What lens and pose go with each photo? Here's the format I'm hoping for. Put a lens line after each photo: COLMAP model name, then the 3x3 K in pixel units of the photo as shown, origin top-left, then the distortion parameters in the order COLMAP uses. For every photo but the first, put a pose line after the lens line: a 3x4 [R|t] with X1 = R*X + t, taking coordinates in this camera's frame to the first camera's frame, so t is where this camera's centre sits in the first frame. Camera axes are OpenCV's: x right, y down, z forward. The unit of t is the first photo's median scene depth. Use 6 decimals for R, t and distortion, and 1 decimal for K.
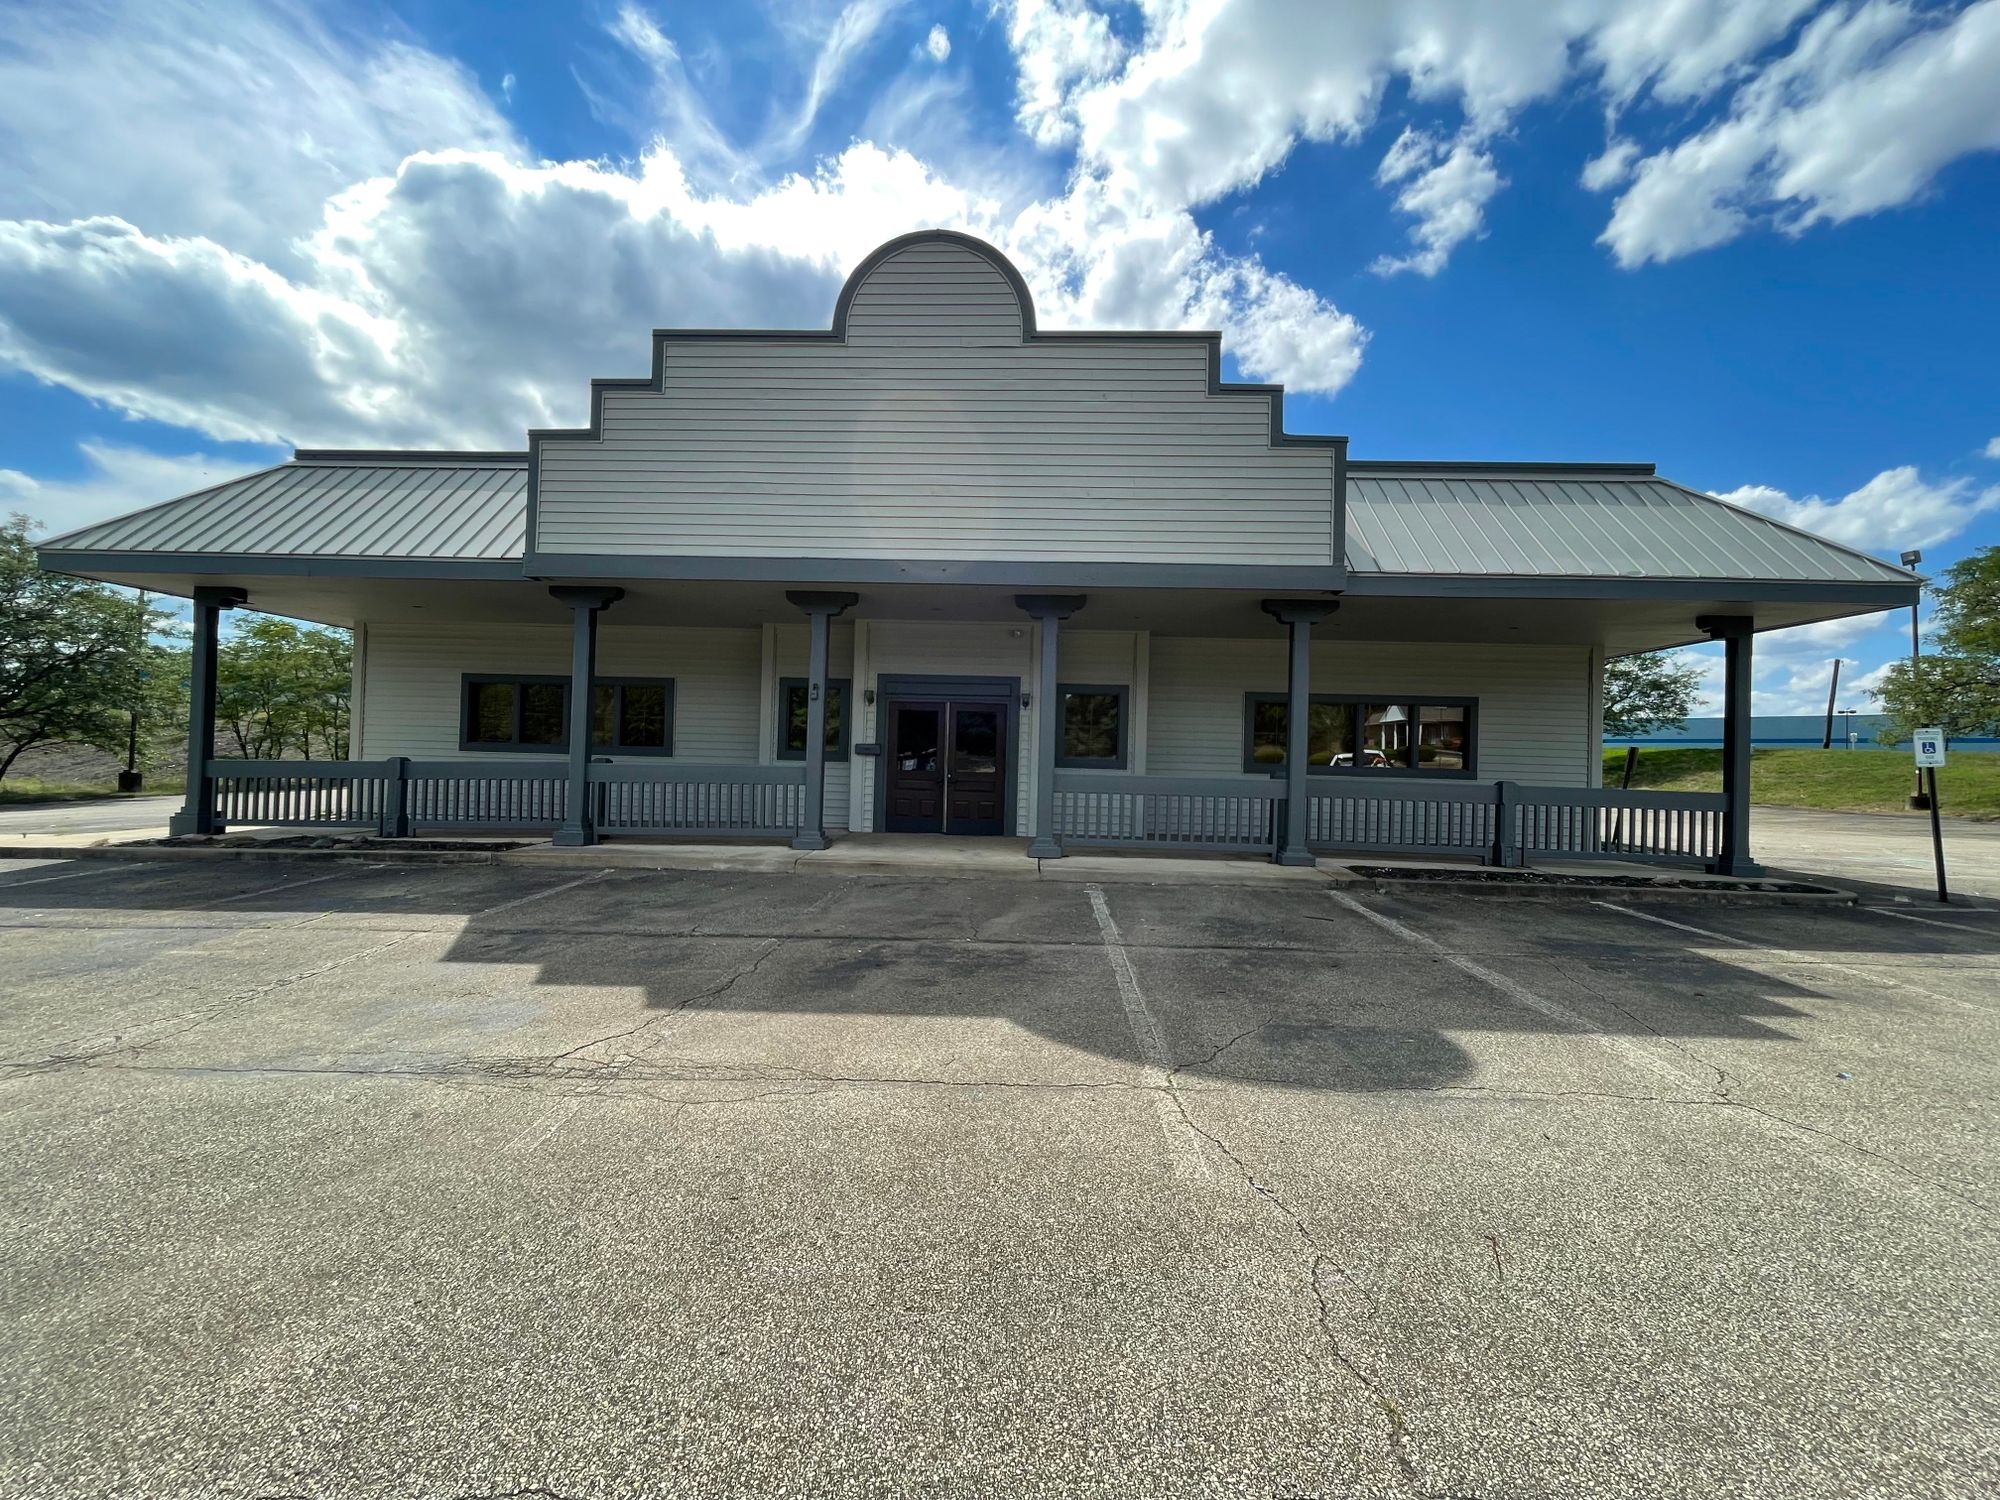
lens RADIAL K [[804.0, 0, 992.1], [0, 804.0, 741.7], [0, 0, 1]] dist [-0.000166, -0.000006]
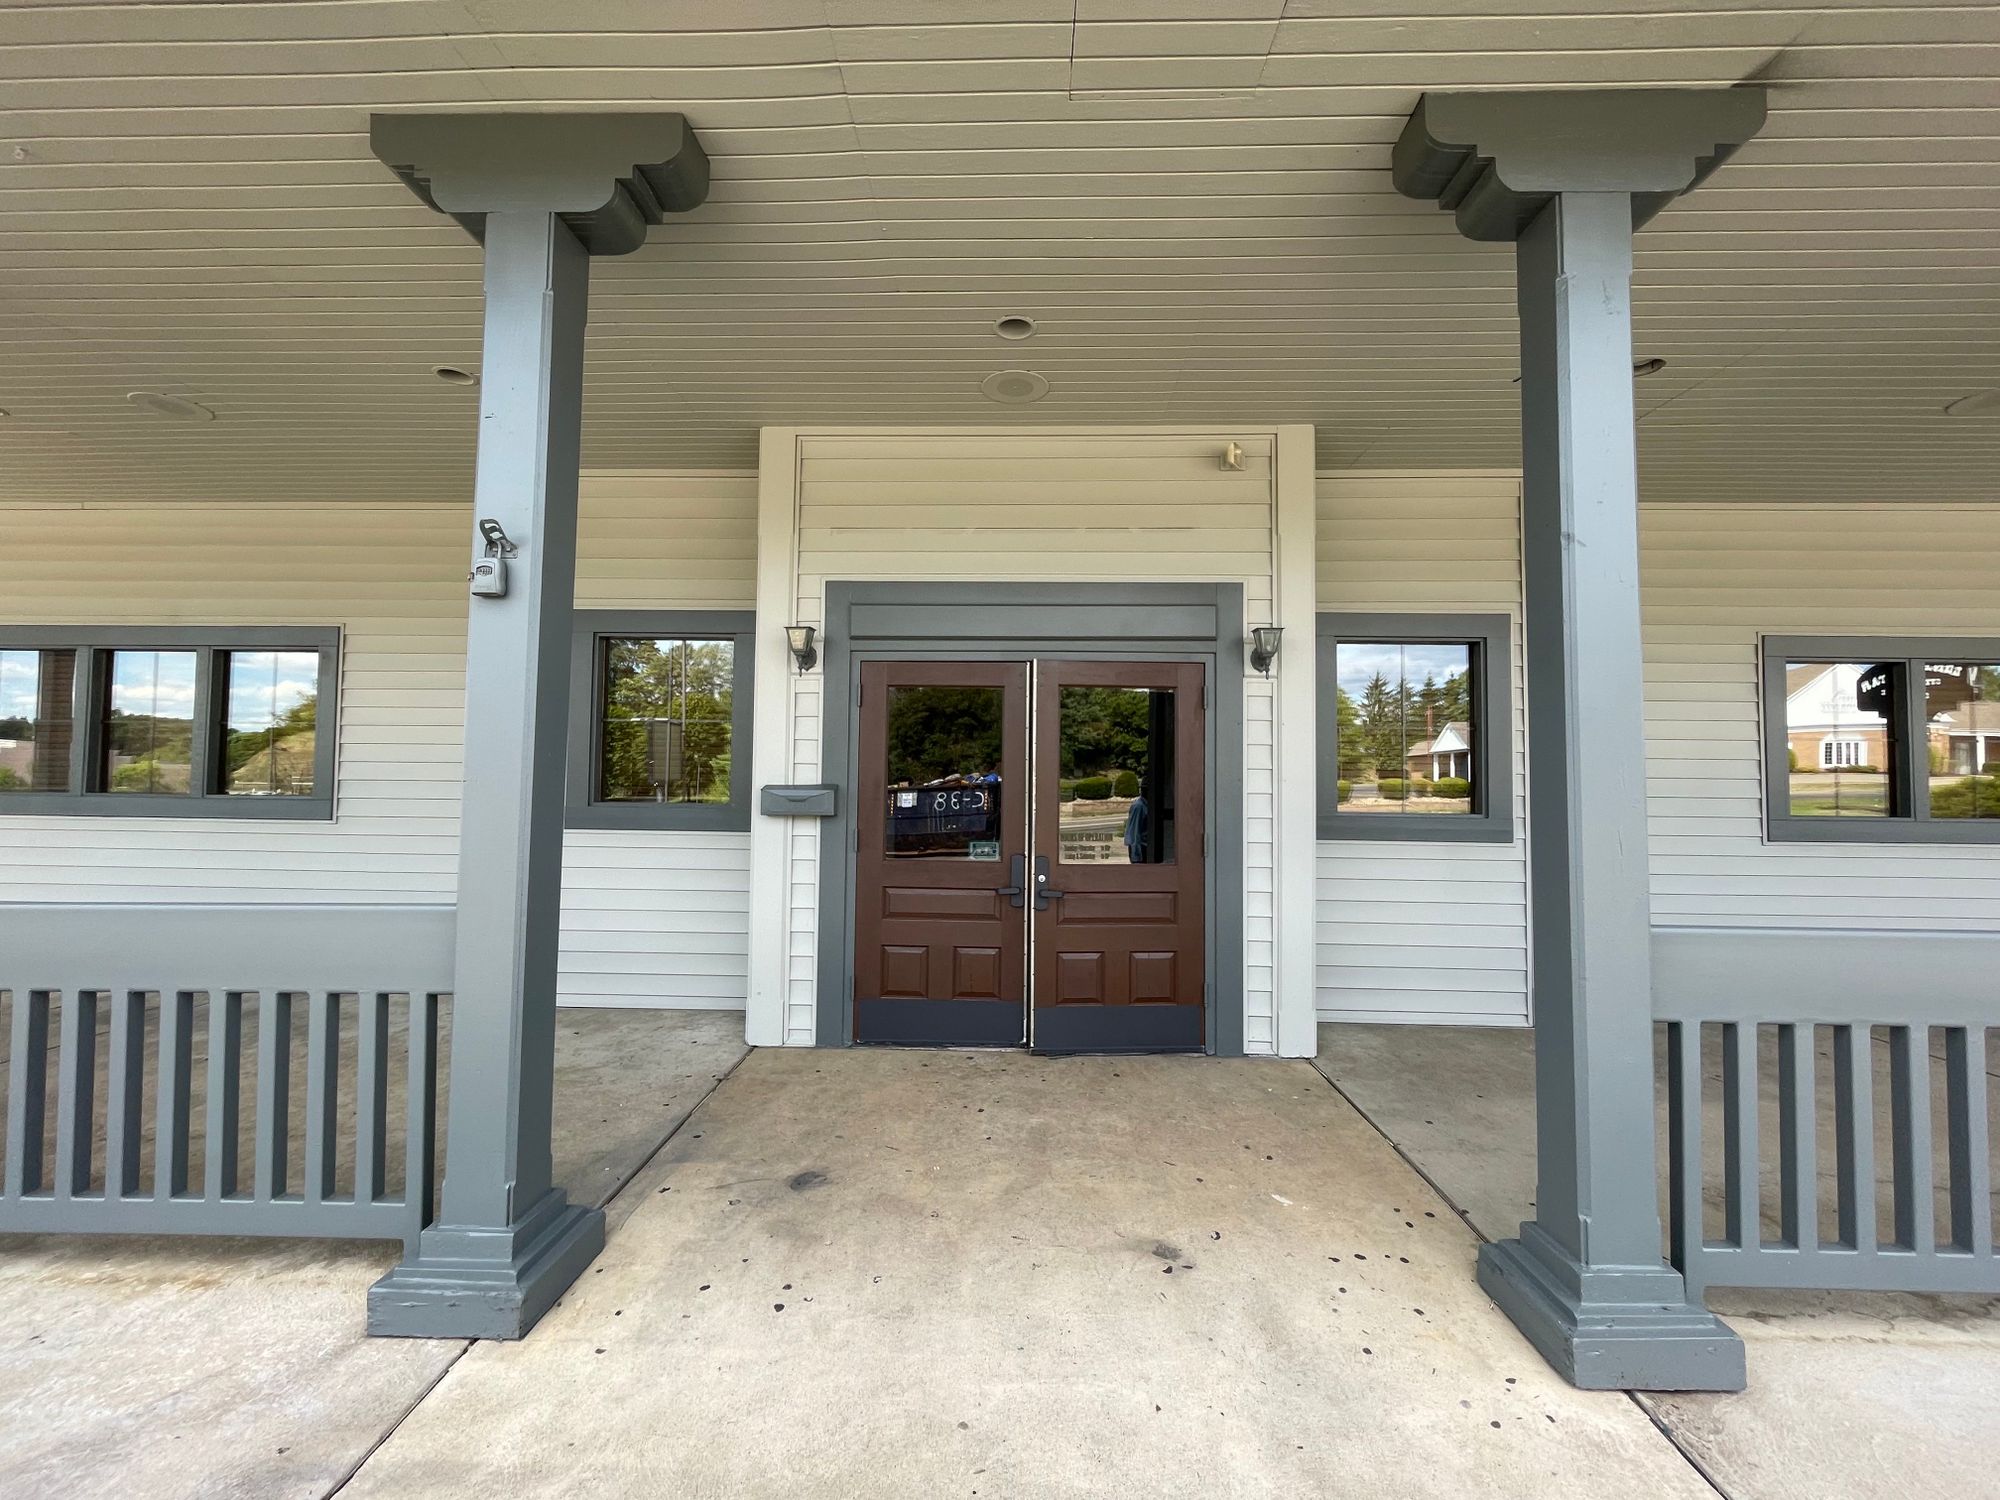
lens RADIAL K [[804.0, 0, 1005.3], [0, 804.0, 755.9], [0, 0, 1]] dist [-0.000166, -0.000006]
pose [[0.999549, -0.016714, -0.024931, -0.058090], [0.015975, 0.999435, -0.029585, 0.001947], [0.025412, 0.029174, 0.999251, 0.658583]]
